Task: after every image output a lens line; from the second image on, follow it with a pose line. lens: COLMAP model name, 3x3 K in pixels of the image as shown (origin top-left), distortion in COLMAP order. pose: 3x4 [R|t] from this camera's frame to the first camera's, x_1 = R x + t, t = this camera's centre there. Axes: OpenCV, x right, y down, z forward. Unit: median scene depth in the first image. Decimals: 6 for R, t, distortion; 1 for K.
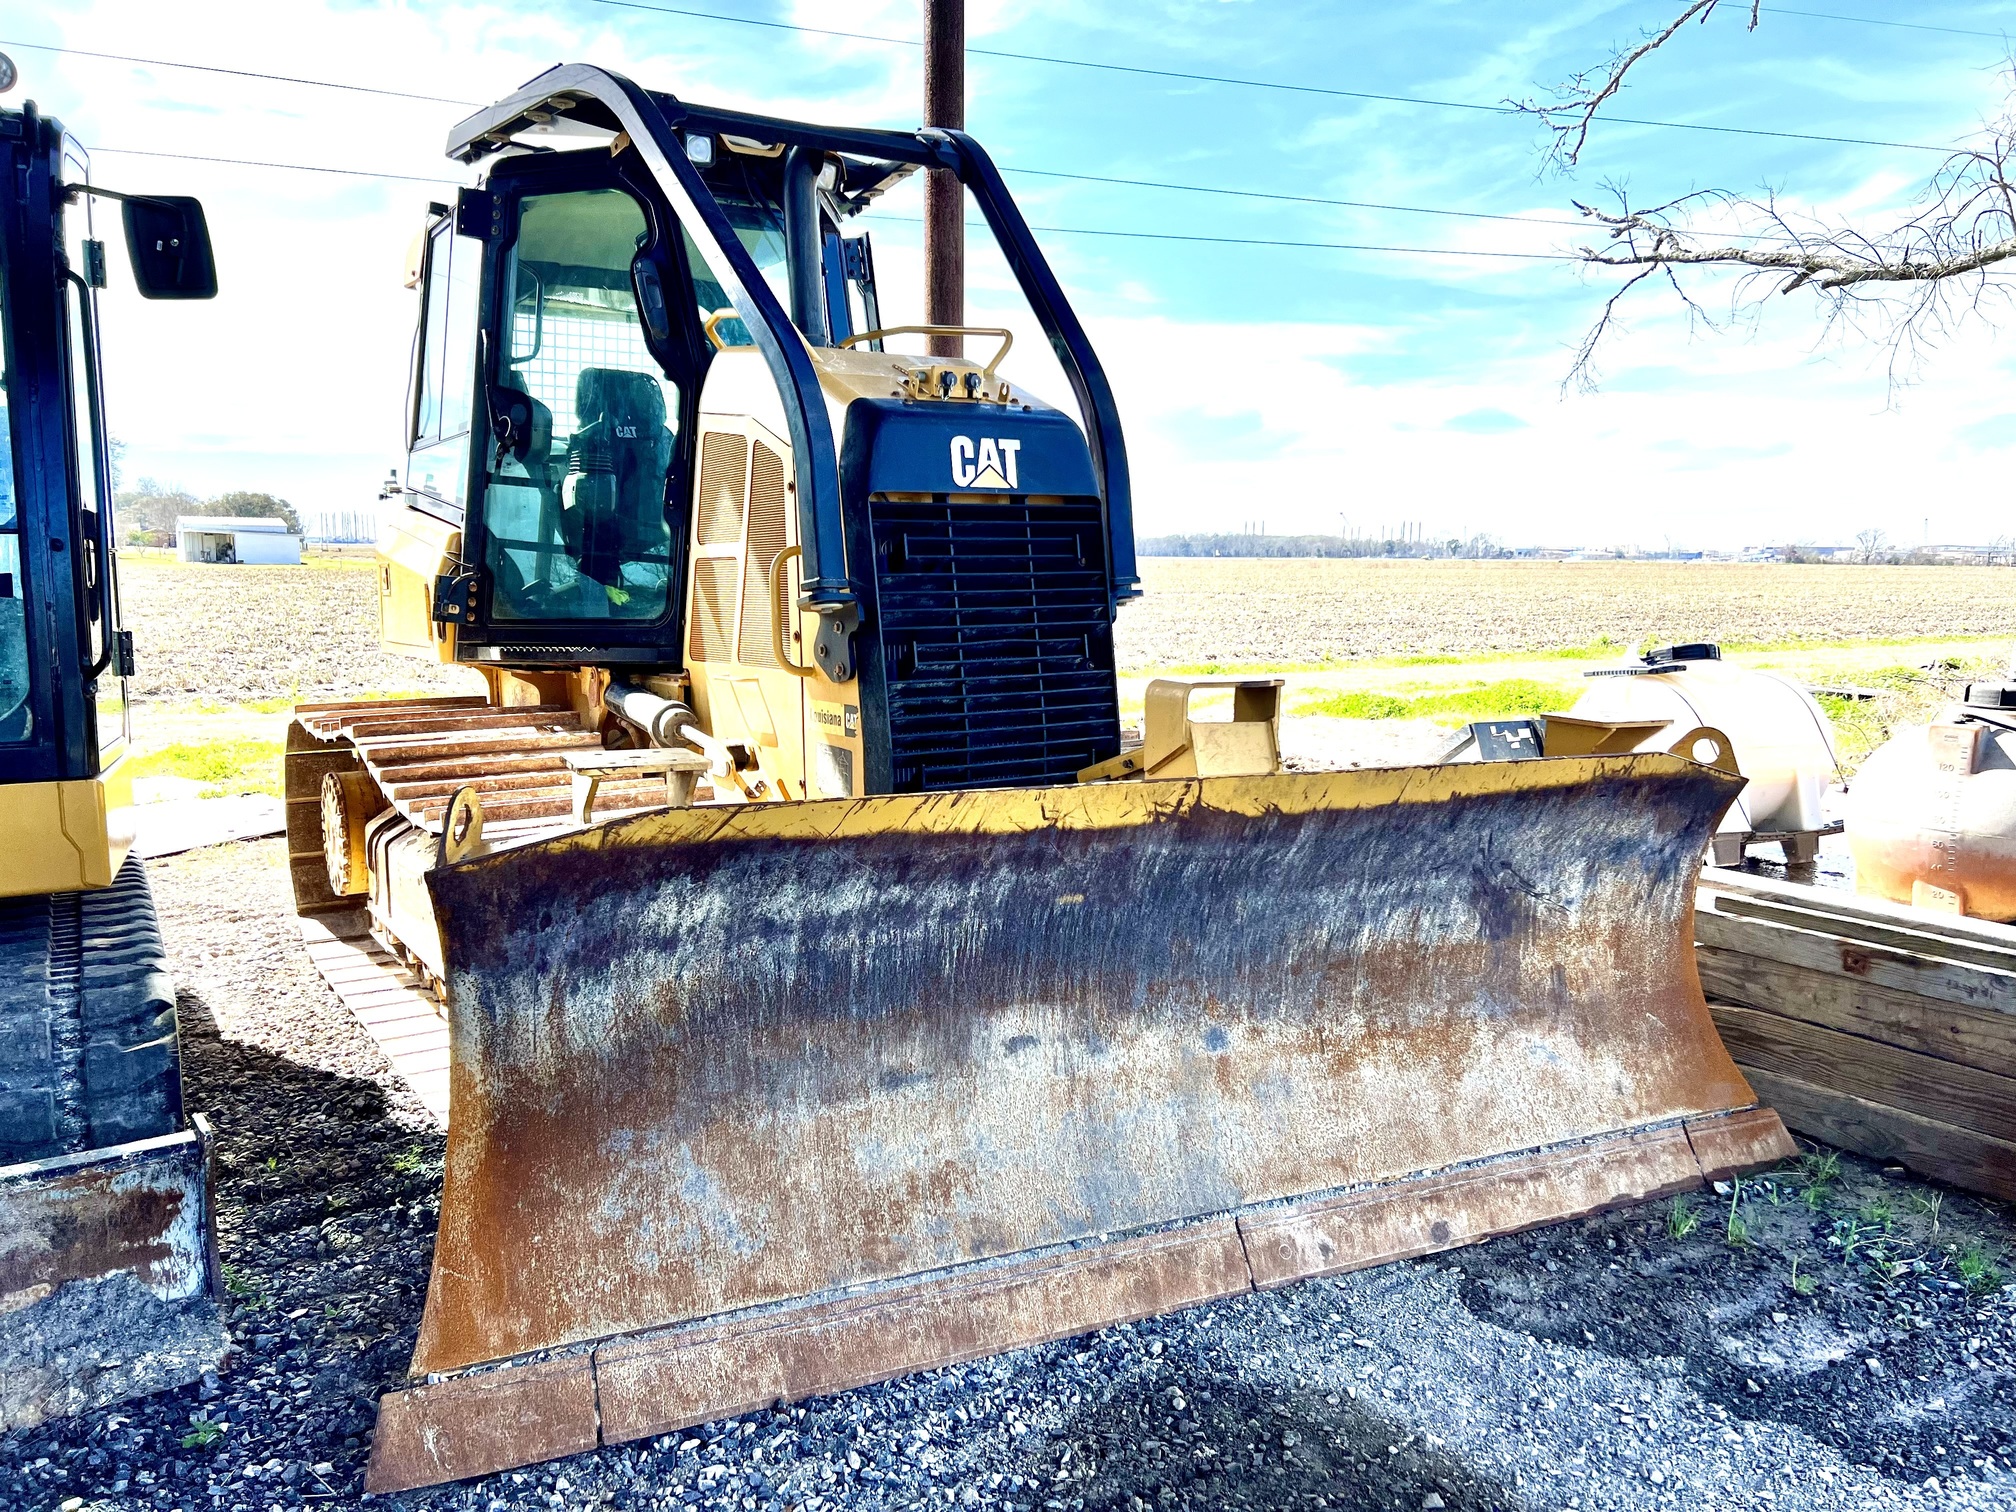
lens RADIAL K [[1533.9, 0, 1011.5], [0, 1533.9, 745.3], [0, 0, 1]] dist [0.052632, -0.054642]
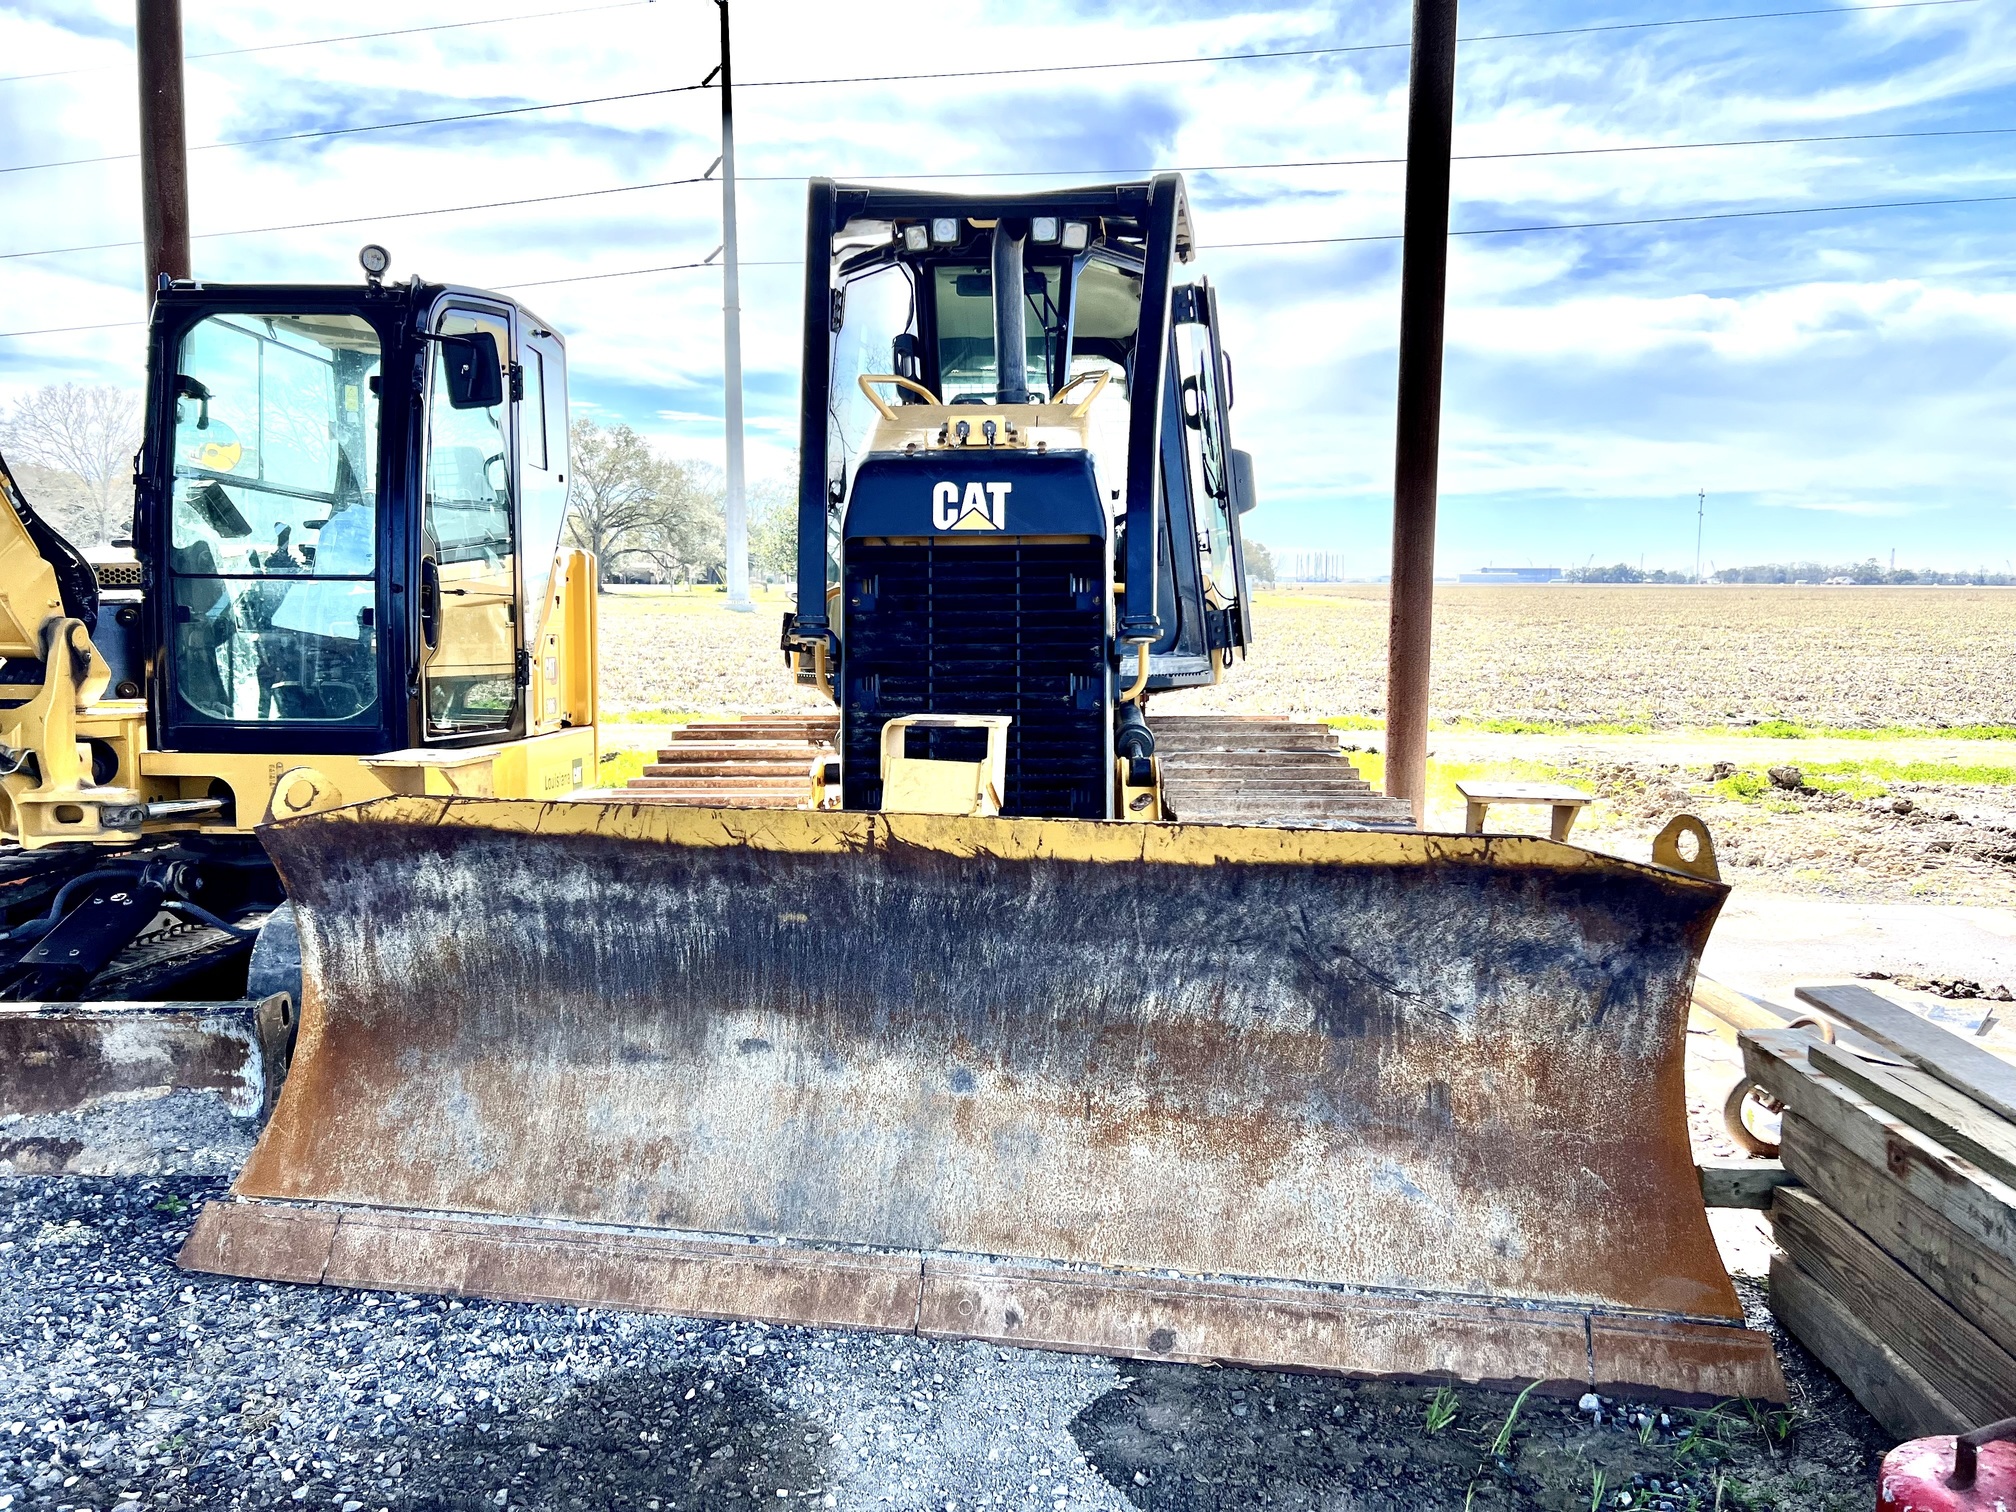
lens RADIAL K [[1533.9, 0, 1022.9], [0, 1533.9, 743.5], [0, 0, 1]] dist [0.052632, -0.054642]
pose [[0.814165, 0.053982, -0.578119, 0.736901], [-0.068645, 0.997635, -0.003519, -0.025536], [0.576562, 0.042550, 0.815945, 0.206724]]
